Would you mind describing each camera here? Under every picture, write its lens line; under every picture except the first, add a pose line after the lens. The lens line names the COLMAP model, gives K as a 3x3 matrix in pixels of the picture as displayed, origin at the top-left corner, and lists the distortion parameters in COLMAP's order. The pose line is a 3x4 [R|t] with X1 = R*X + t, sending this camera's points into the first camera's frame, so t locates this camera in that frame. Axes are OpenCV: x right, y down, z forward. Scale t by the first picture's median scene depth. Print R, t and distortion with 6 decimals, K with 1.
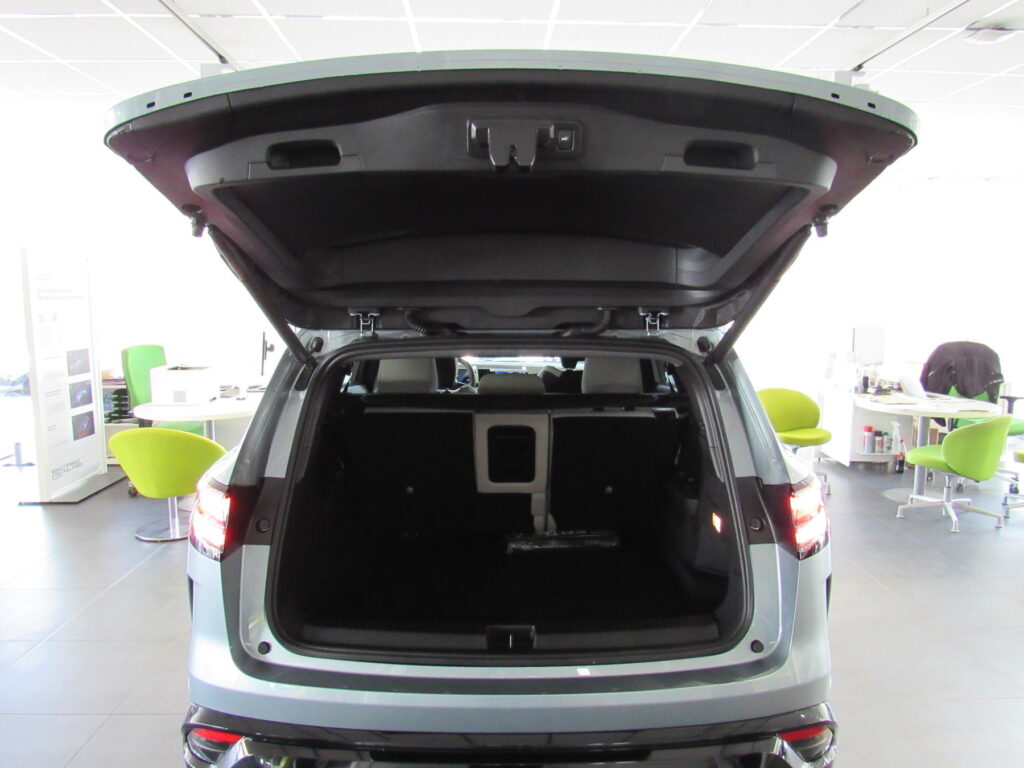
lens RADIAL K [[734.5, 0, 512.0], [0, 734.5, 384.0], [0, 0, 1]] dist [-0.028045, 0.008554]
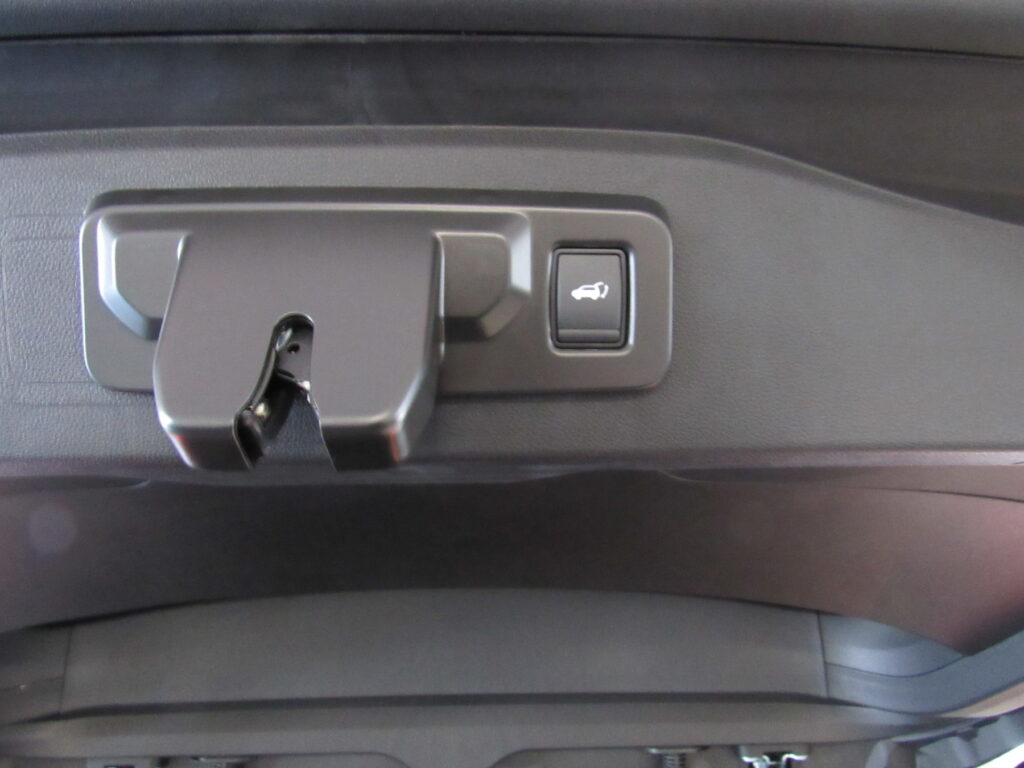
lens RADIAL K [[734.5, 0, 512.0], [0, 734.5, 384.0], [0, 0, 1]] dist [-0.028045, 0.008554]
pose [[0.999576, -0.018630, 0.022370, 0.046465], [0.025556, 0.929563, -0.367777, -0.240949], [-0.013943, 0.368193, 0.929645, 0.824957]]
